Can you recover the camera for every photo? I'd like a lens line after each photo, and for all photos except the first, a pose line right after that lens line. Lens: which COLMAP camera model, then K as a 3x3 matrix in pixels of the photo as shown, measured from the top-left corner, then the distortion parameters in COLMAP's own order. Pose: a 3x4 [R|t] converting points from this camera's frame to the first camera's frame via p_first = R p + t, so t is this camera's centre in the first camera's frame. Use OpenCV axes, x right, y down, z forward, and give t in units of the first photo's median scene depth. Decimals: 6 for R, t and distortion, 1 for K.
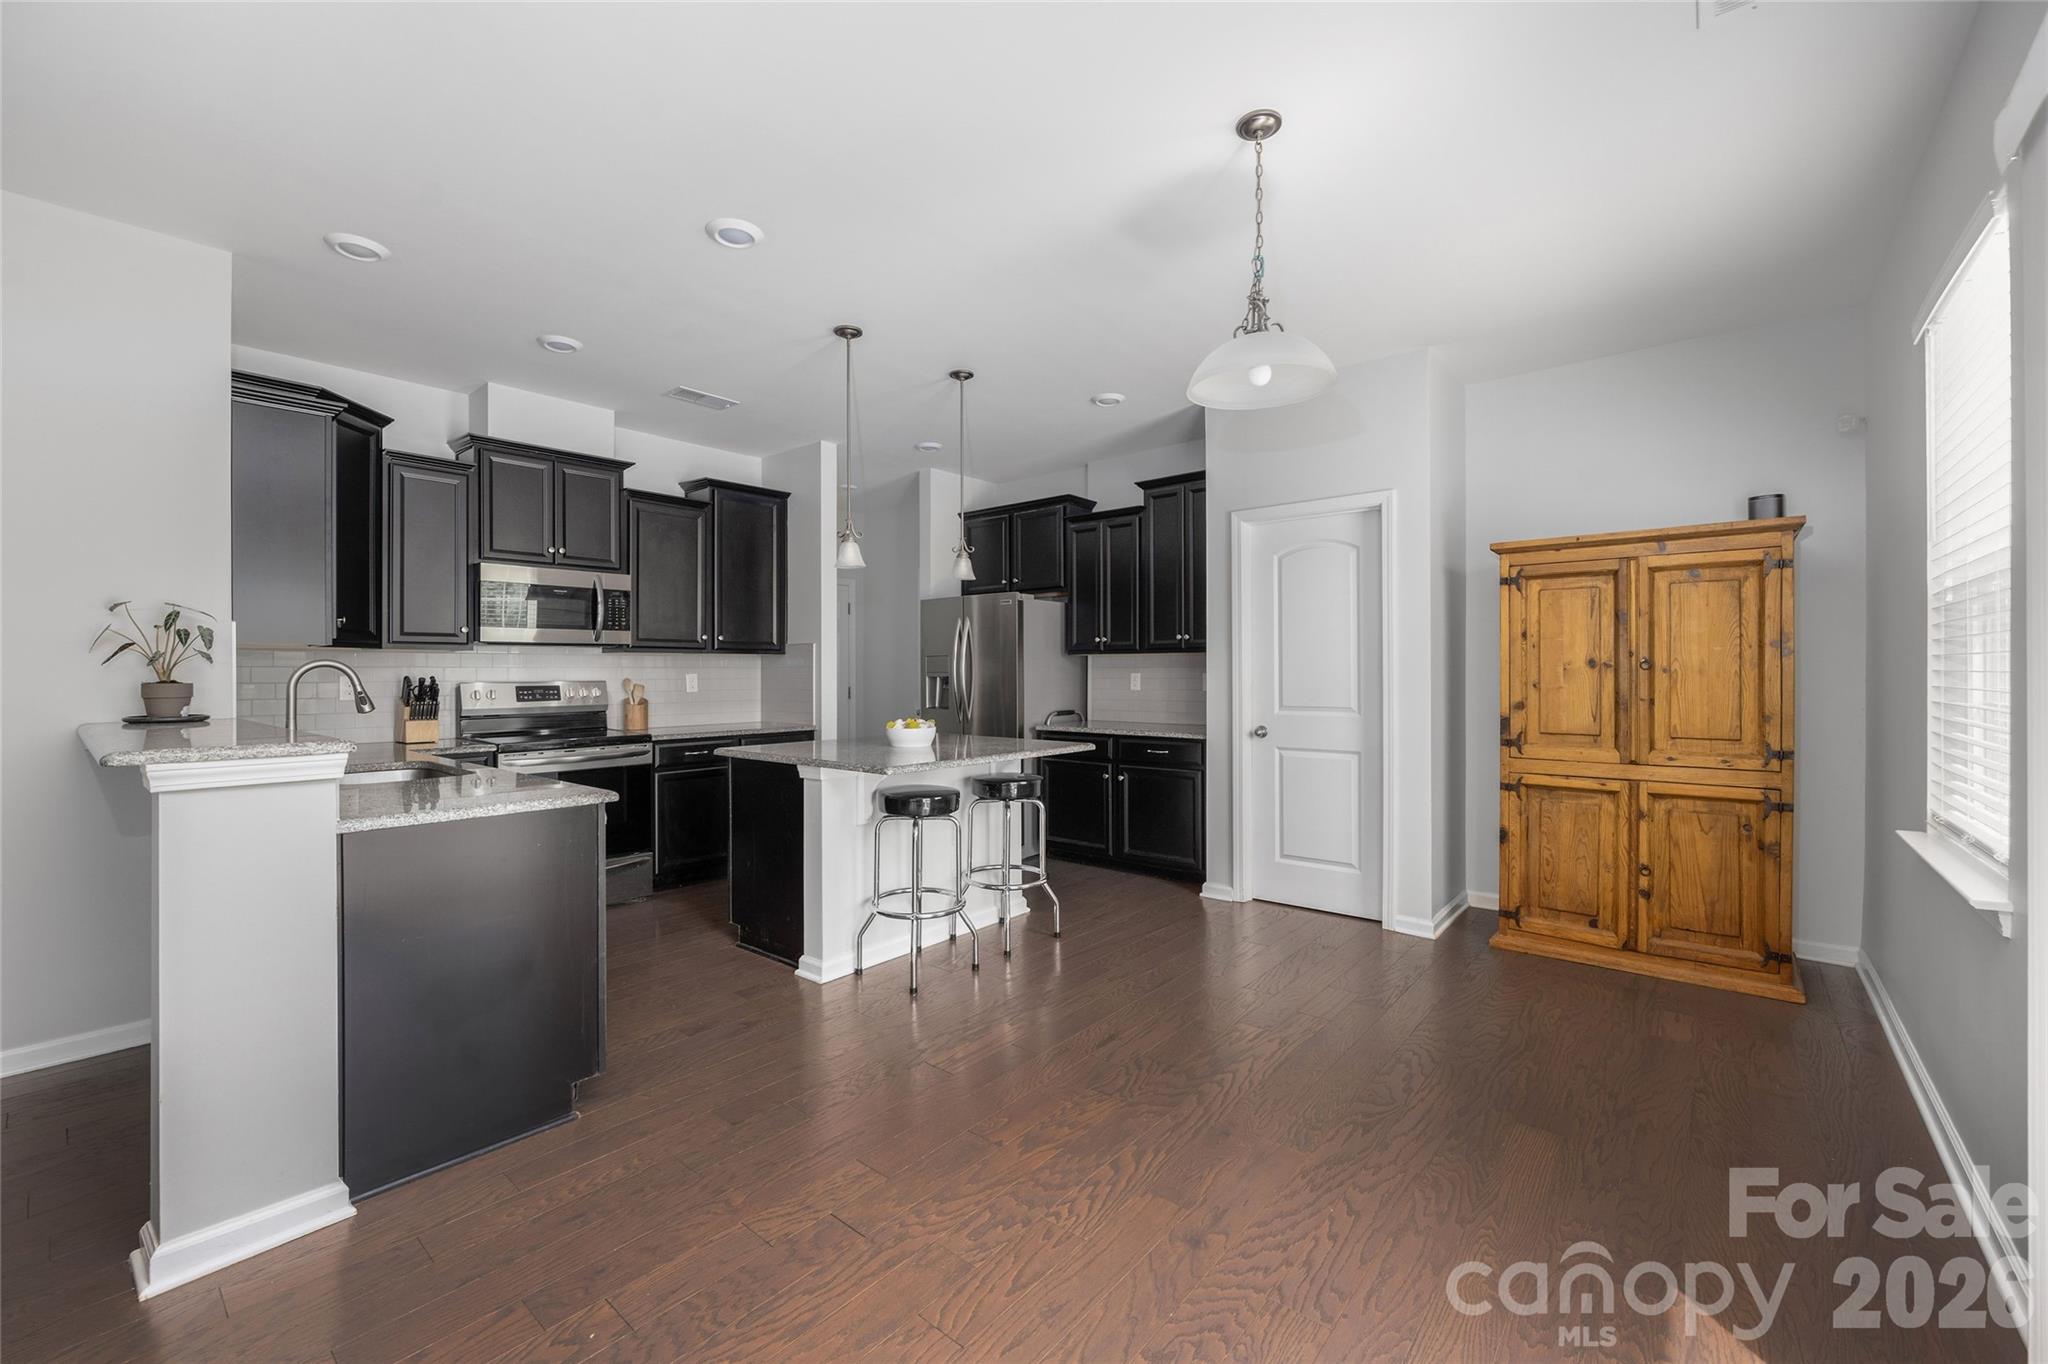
lens RADIAL K [[821.7, 0, 1017.7], [0, 821.7, 674.2], [0, 0, 1]] dist [-0.001347, 0.000044]
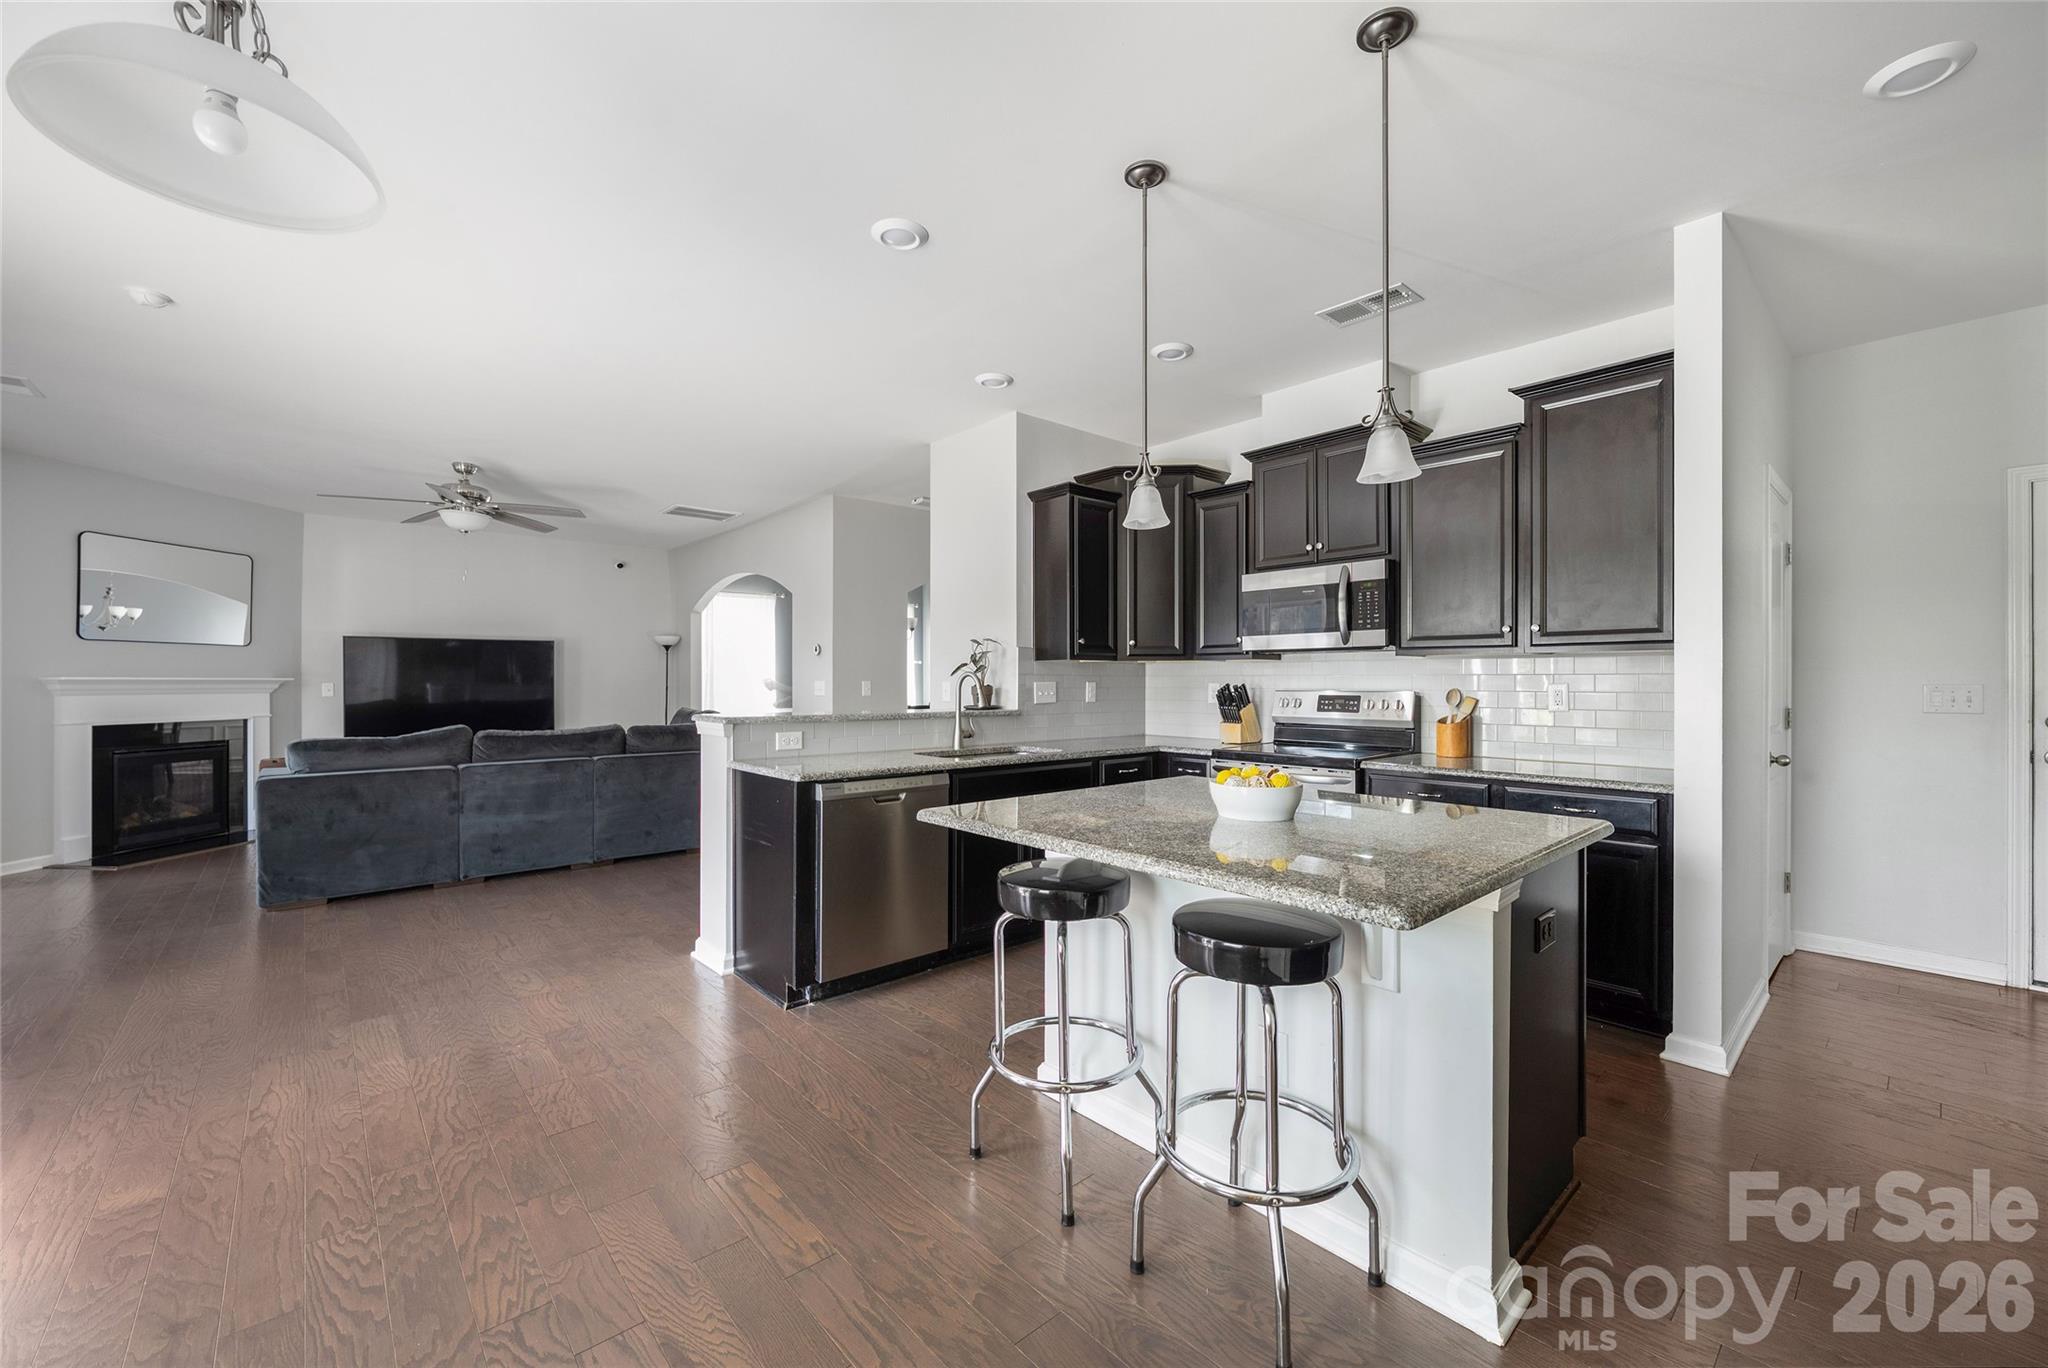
lens RADIAL K [[821.7, 0, 1020.8], [0, 821.7, 674.3], [0, 0, 1]] dist [-0.001347, 0.000044]
pose [[-0.139835, -0.002543, -0.990172, 0.529029], [-0.006571, 0.999977, -0.001640, -0.007584], [0.990153, 0.006277, -0.139849, 1.108548]]
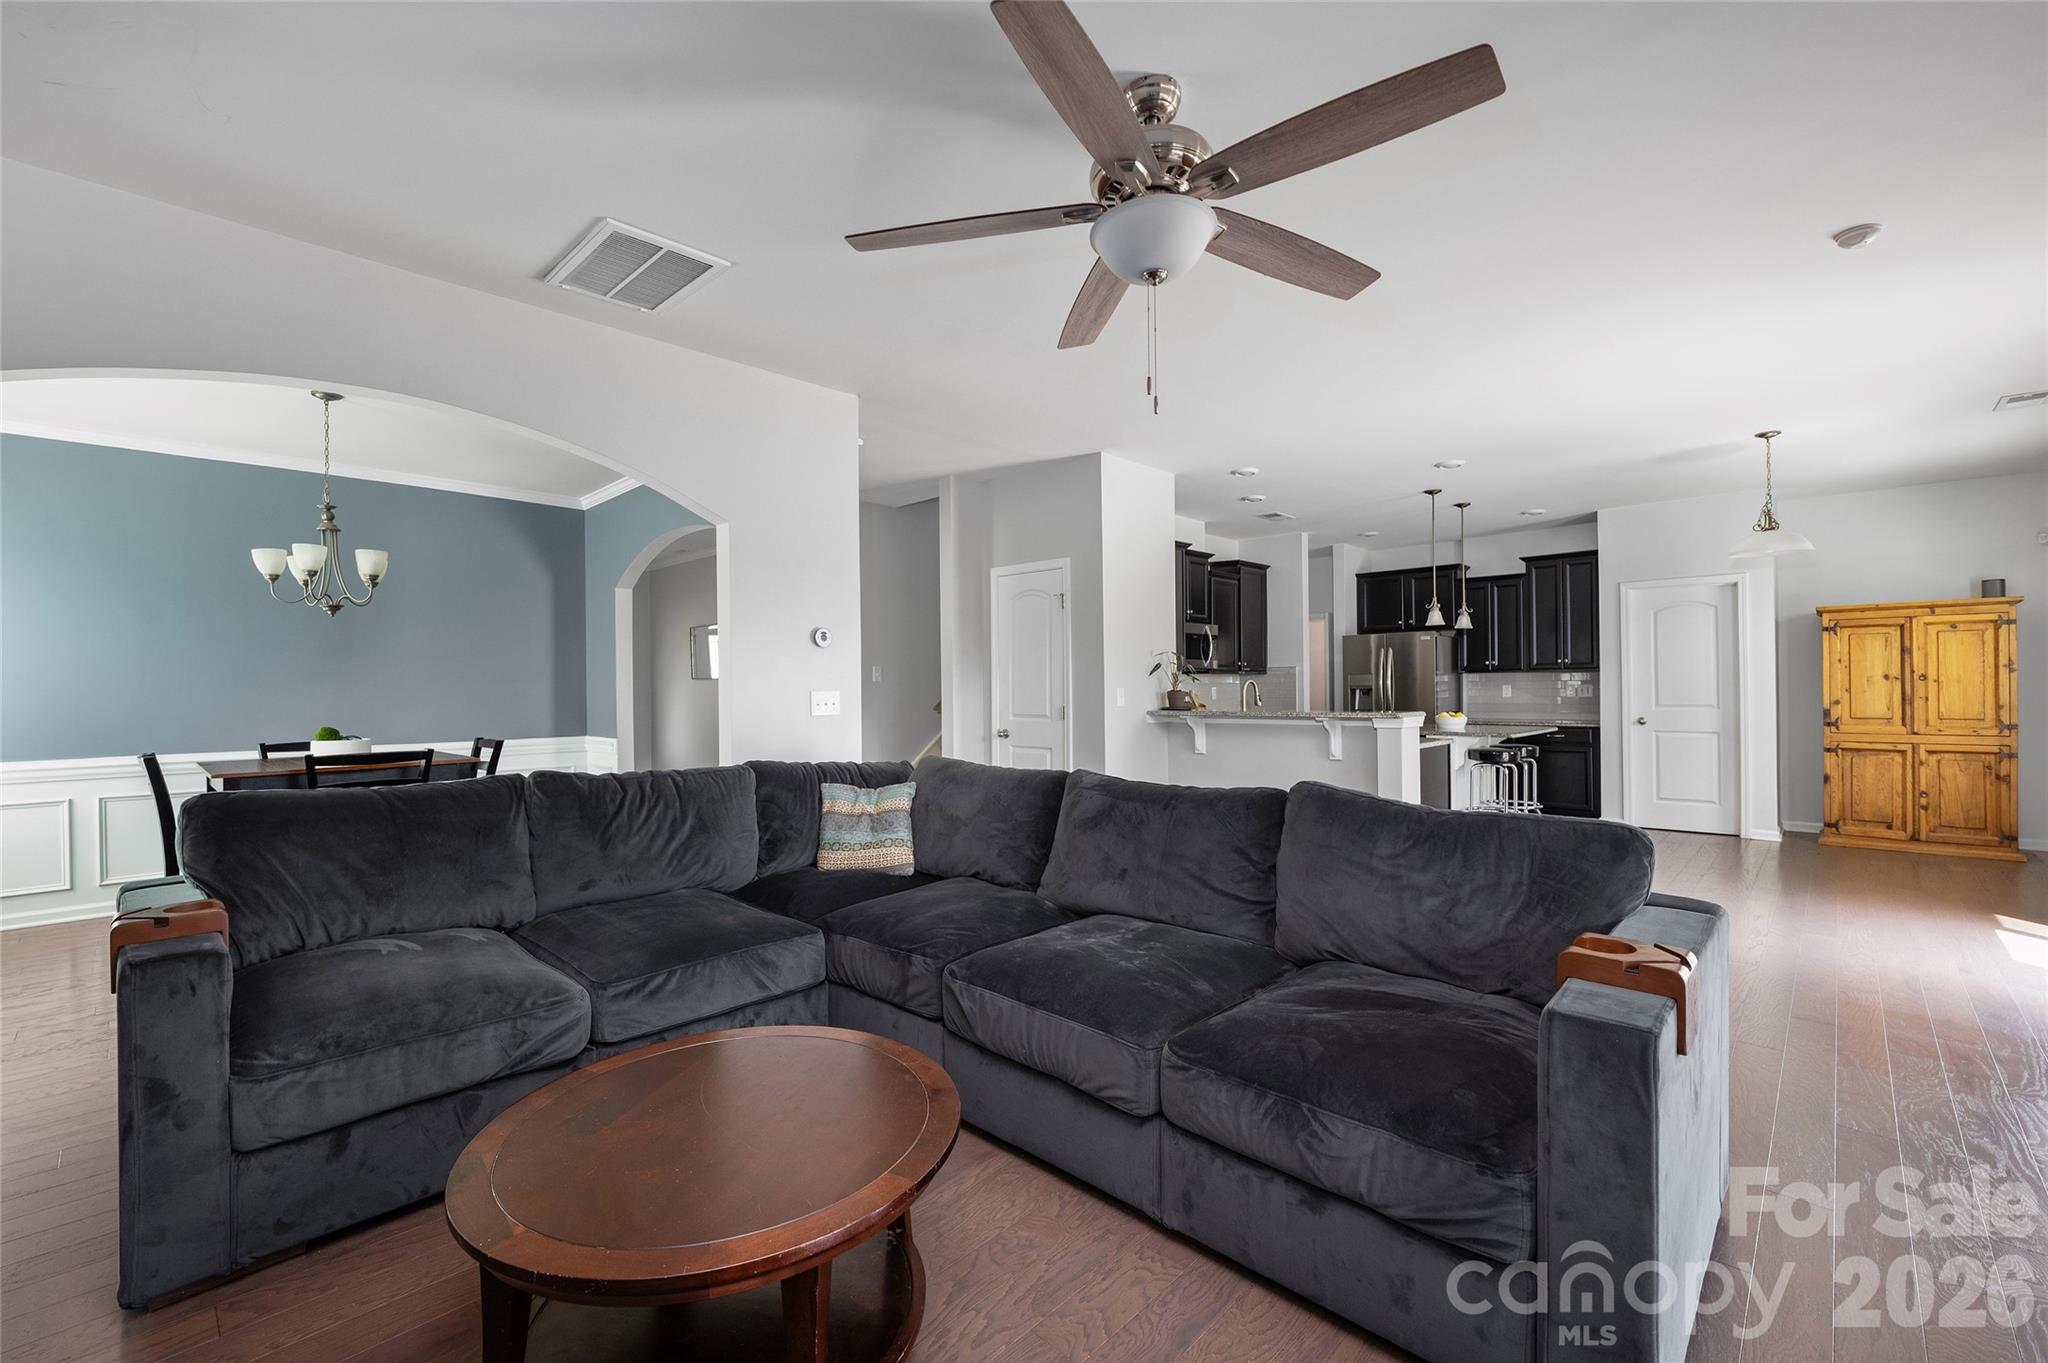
lens RADIAL K [[845.0, 0, 1027.3], [0, 845.0, 685.2], [0, 0, 1]] dist [0.001676, 0.000219]
pose [[0.998381, -0.006588, -0.056492, -1.020172], [0.006245, 0.999961, -0.006244, 0.003811], [0.056531, 0.005881, 0.998384, -0.895414]]
